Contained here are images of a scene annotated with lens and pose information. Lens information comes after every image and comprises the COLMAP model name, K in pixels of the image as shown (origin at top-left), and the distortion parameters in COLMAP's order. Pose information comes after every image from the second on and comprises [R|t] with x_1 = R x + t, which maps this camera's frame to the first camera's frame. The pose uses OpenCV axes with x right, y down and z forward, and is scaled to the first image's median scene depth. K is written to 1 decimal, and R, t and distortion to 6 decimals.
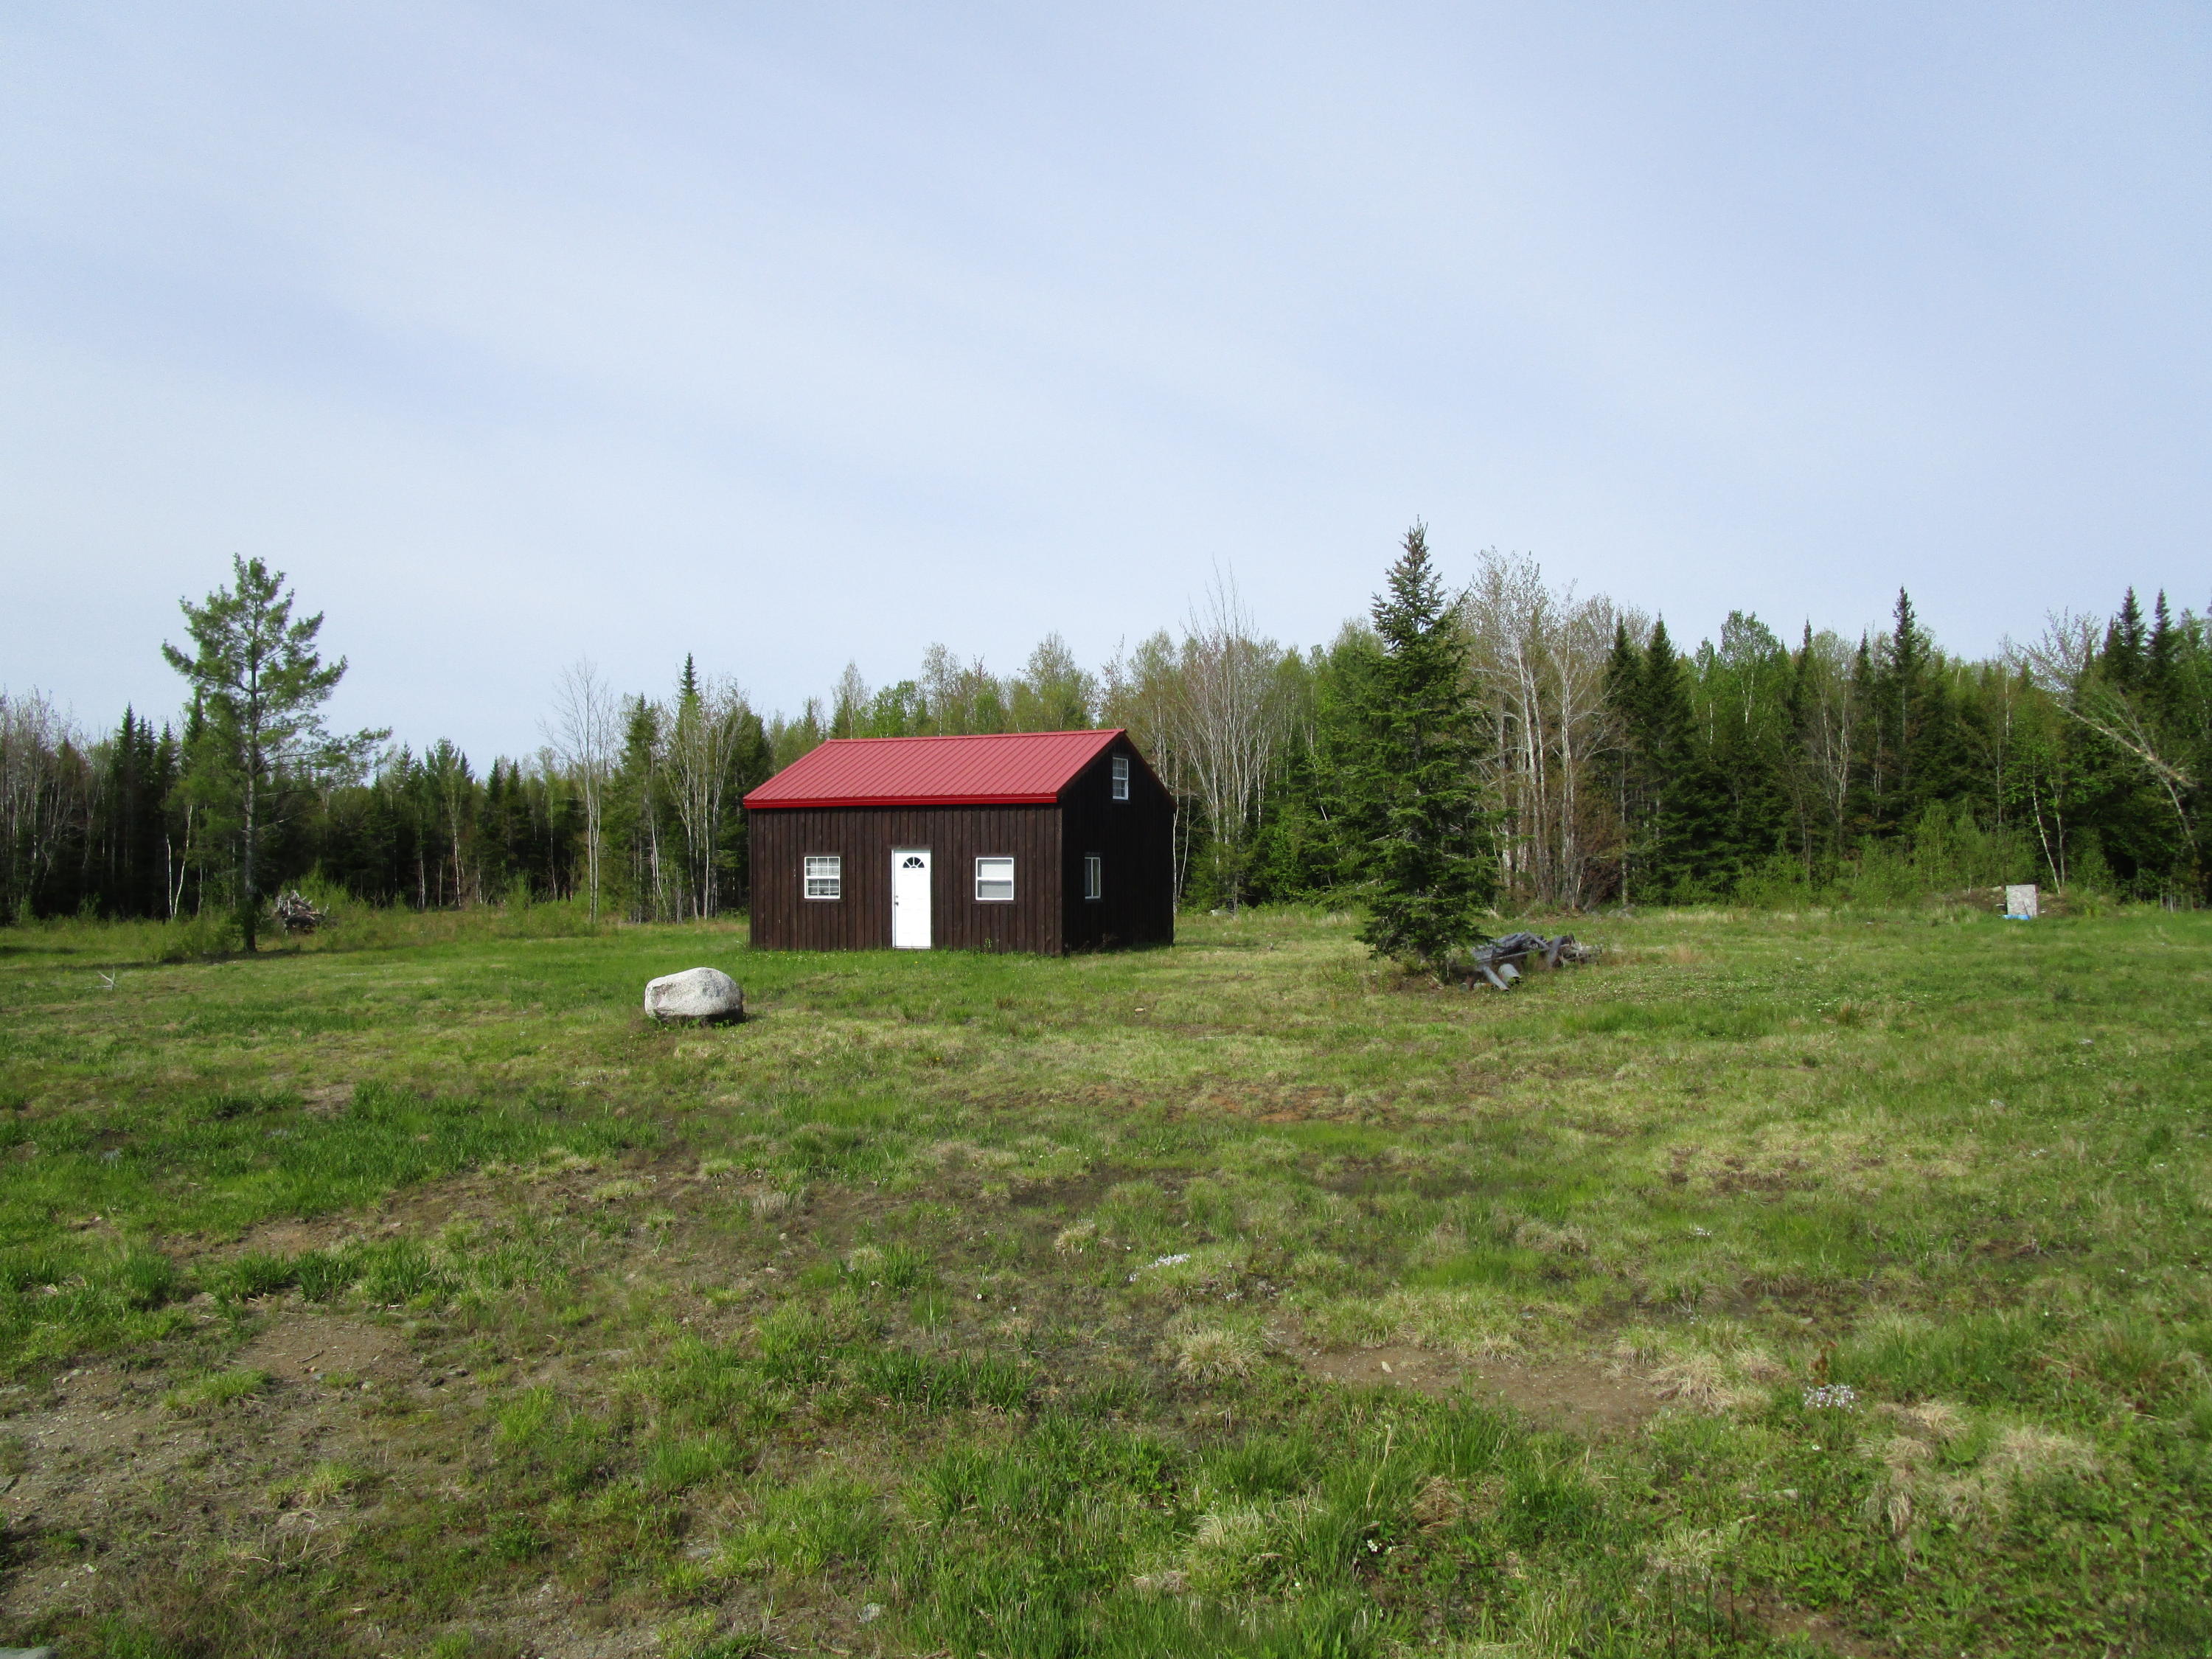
lens RADIAL K [[1601.5, 0, 1102.1], [0, 1601.5, 823.5], [0, 0, 1]] dist [-0.005921, -0.005879]
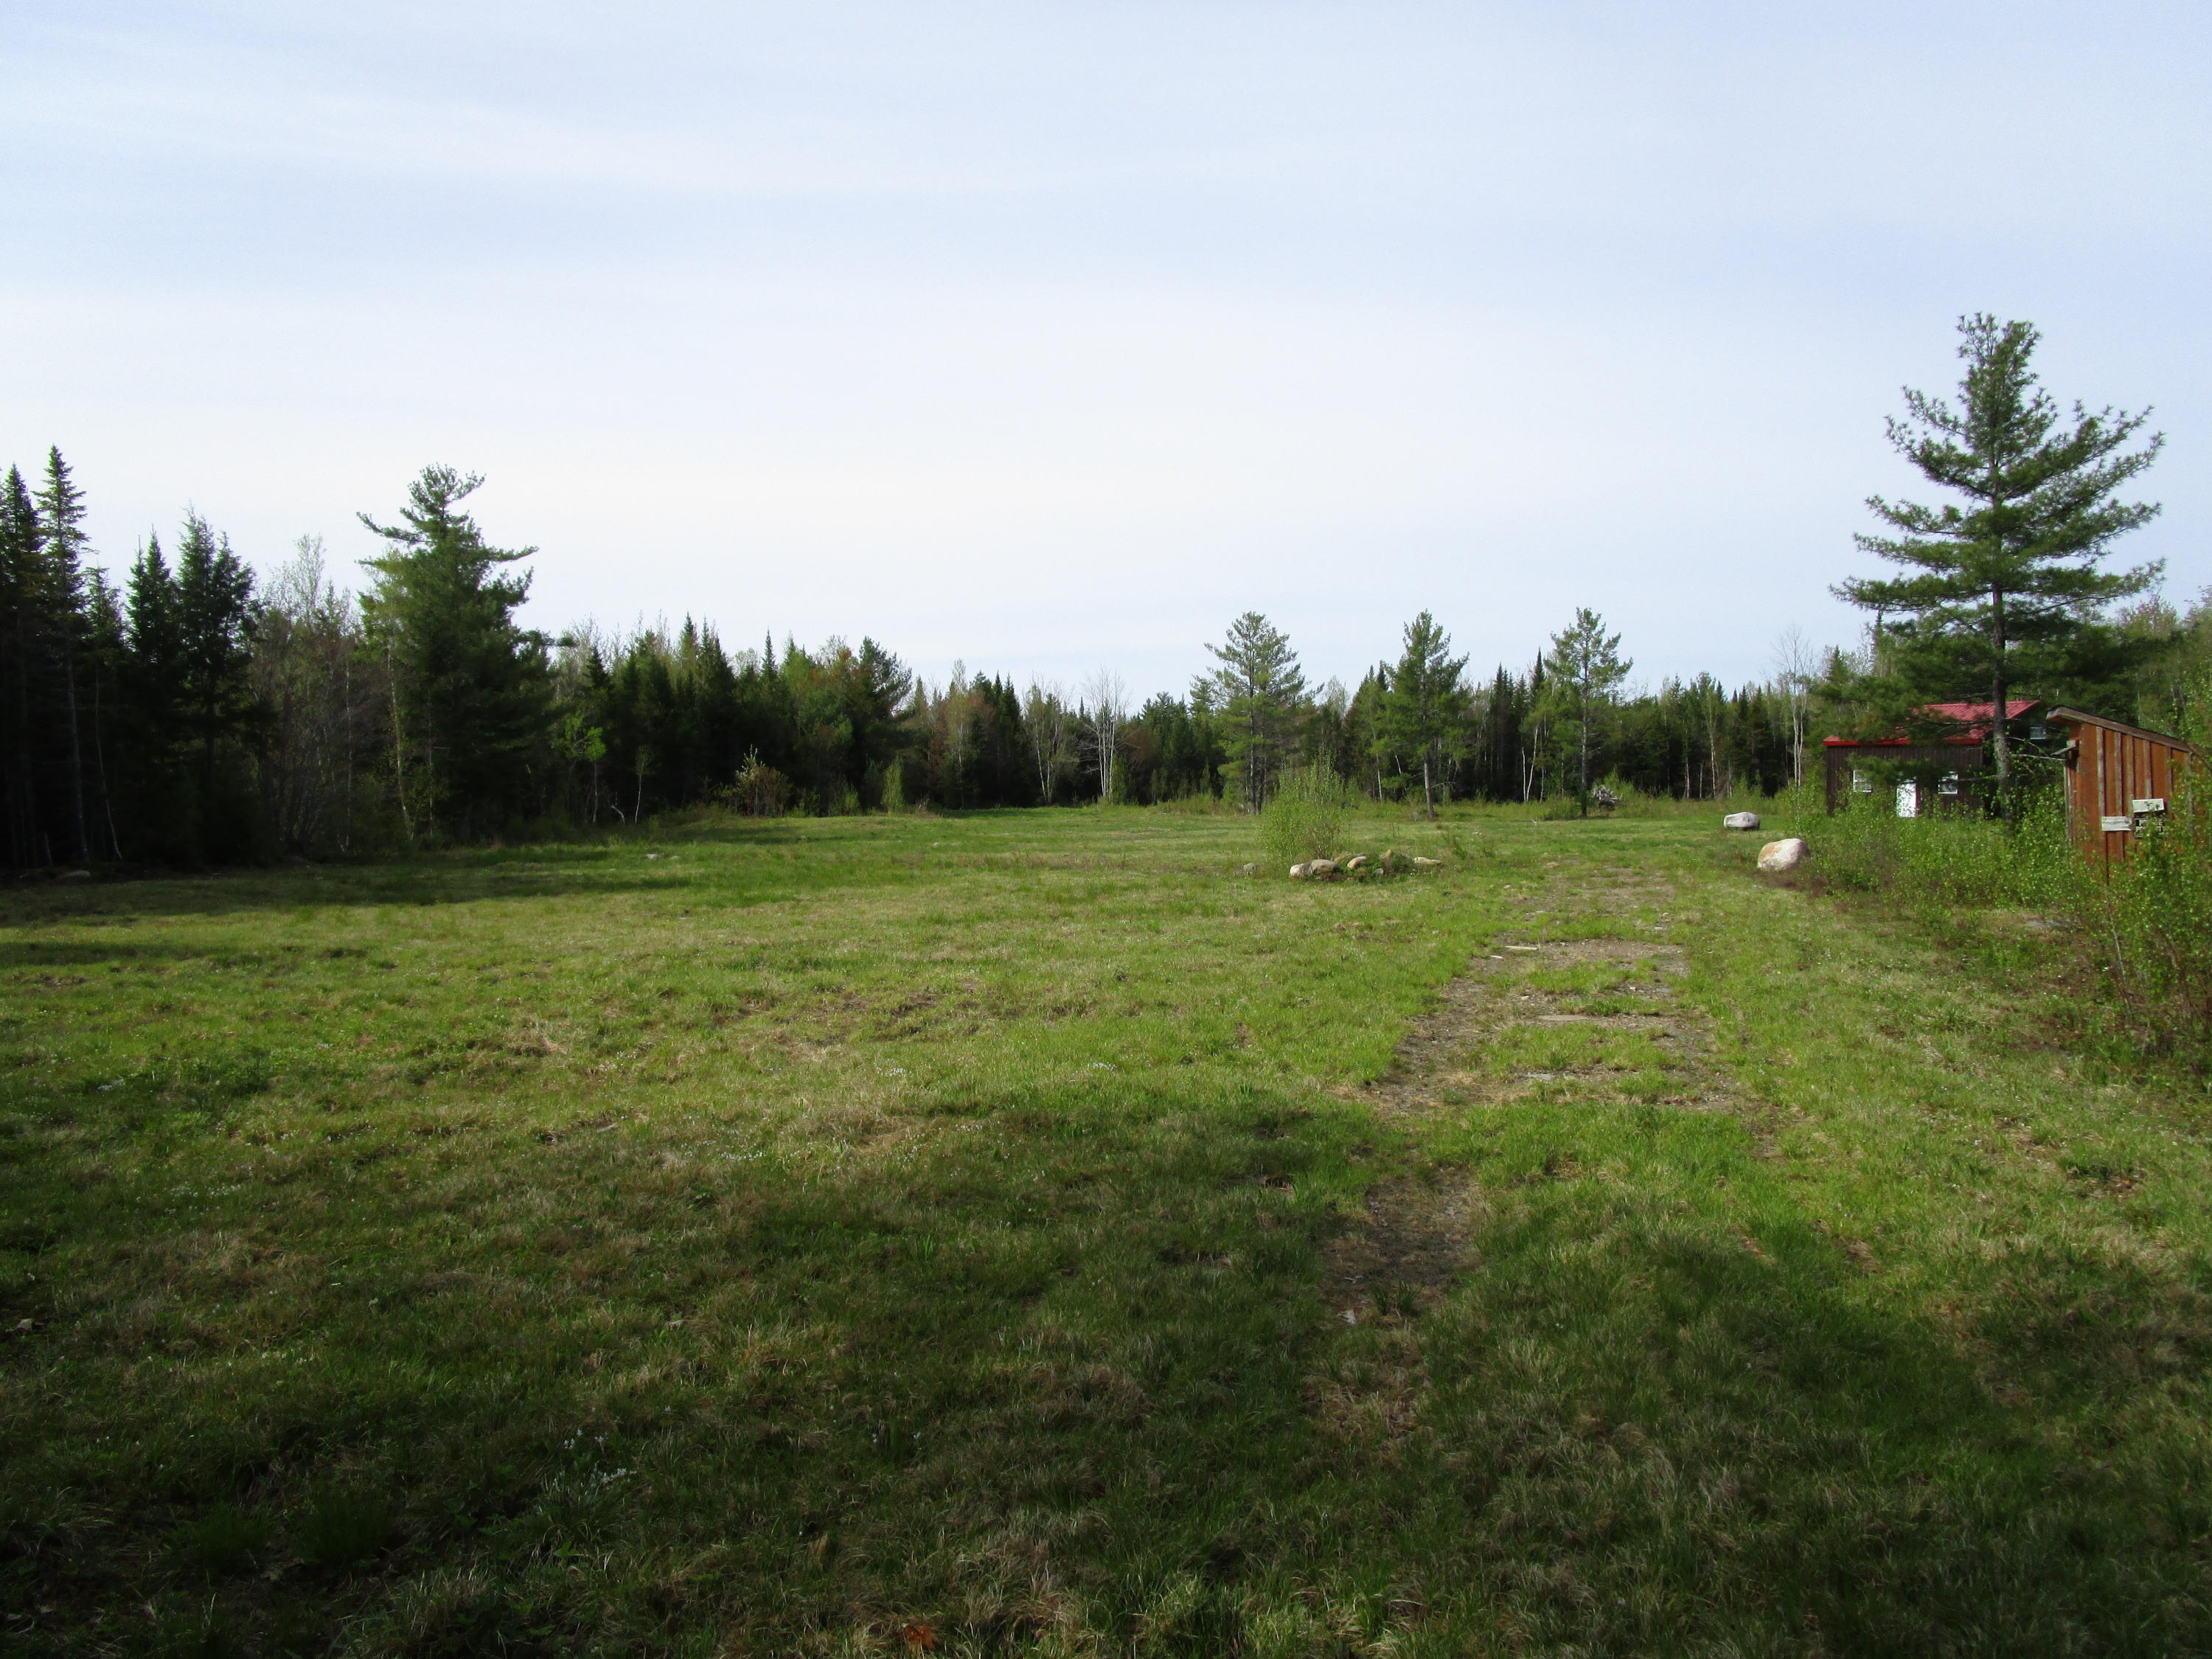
lens RADIAL K [[1560.0, 0, 1112.9], [0, 1560.0, 825.9], [0, 0, 1]] dist [-0.004378, -0.004052]
pose [[0.722097, 0.030944, -0.691099, 0.057727], [0.015104, 0.998056, 0.060470, -0.004946], [0.691627, -0.054104, 0.720226, -0.121102]]
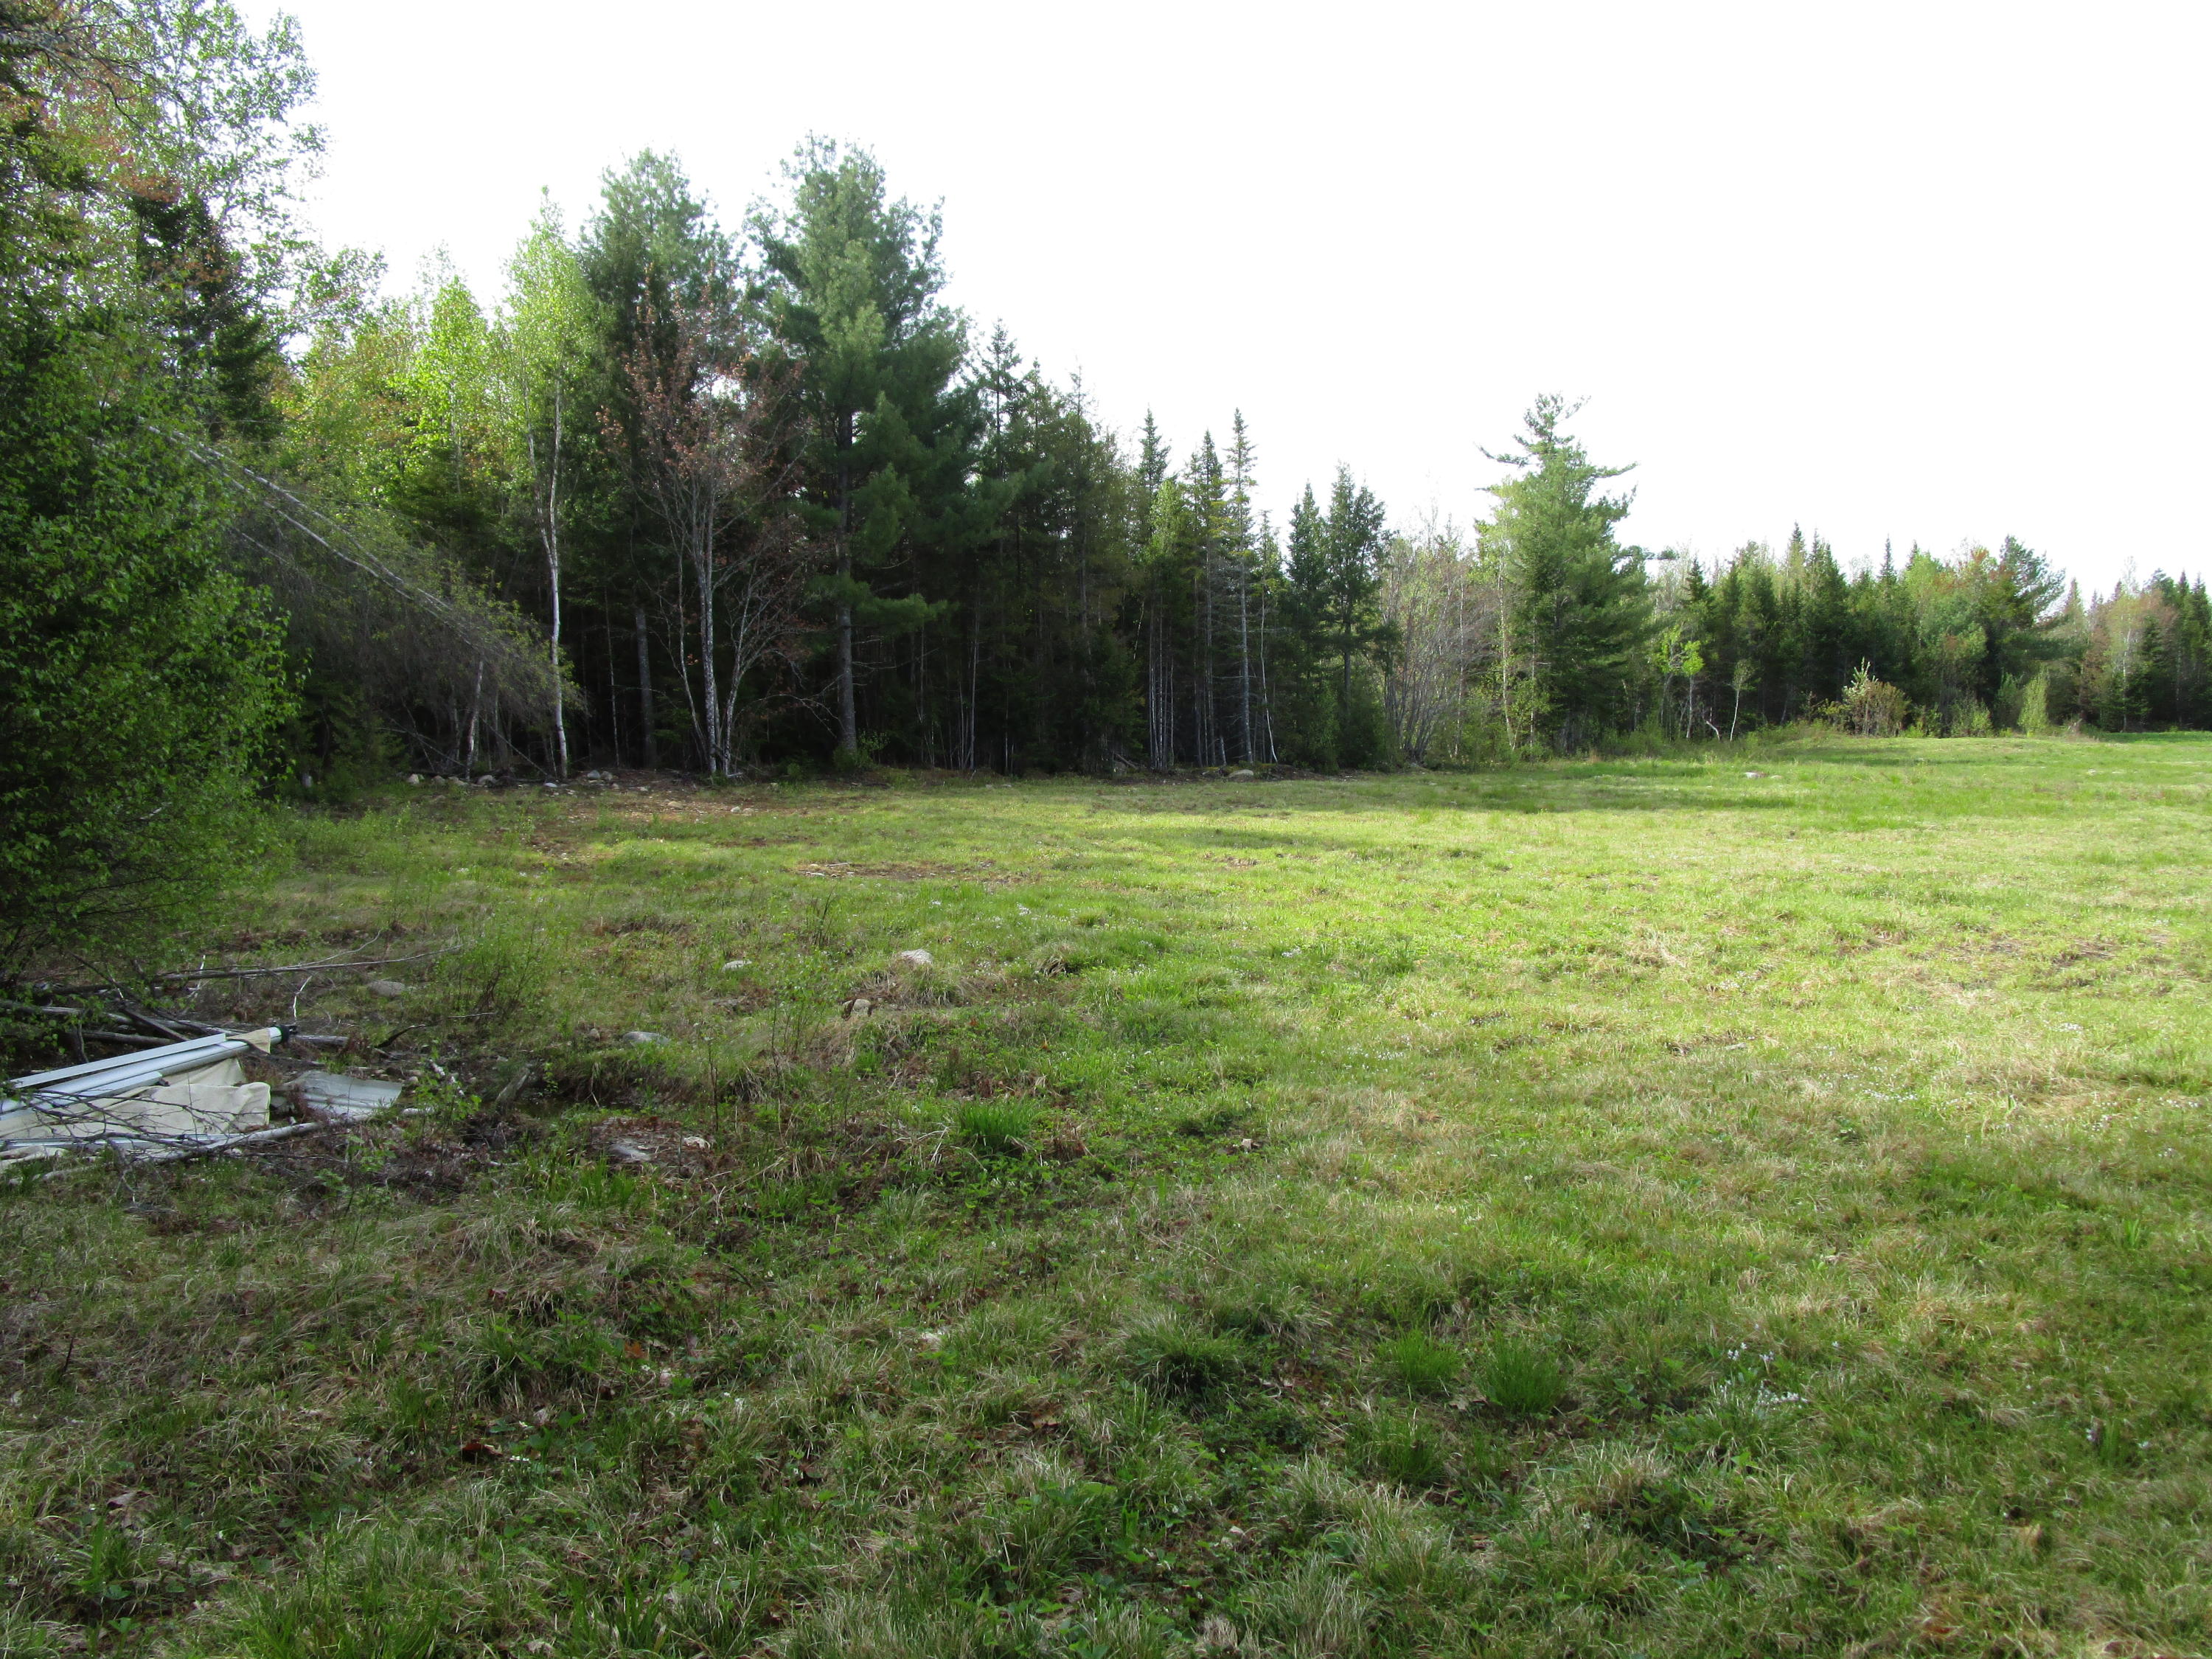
lens RADIAL K [[1560.0, 0, 1112.9], [0, 1560.0, 825.9], [0, 0, 1]] dist [-0.004378, -0.004052]
pose [[0.174938, 0.091575, -0.980312, 0.026763], [0.024368, 0.994958, 0.097291, -0.000345], [0.984278, -0.040908, 0.171824, -0.172039]]
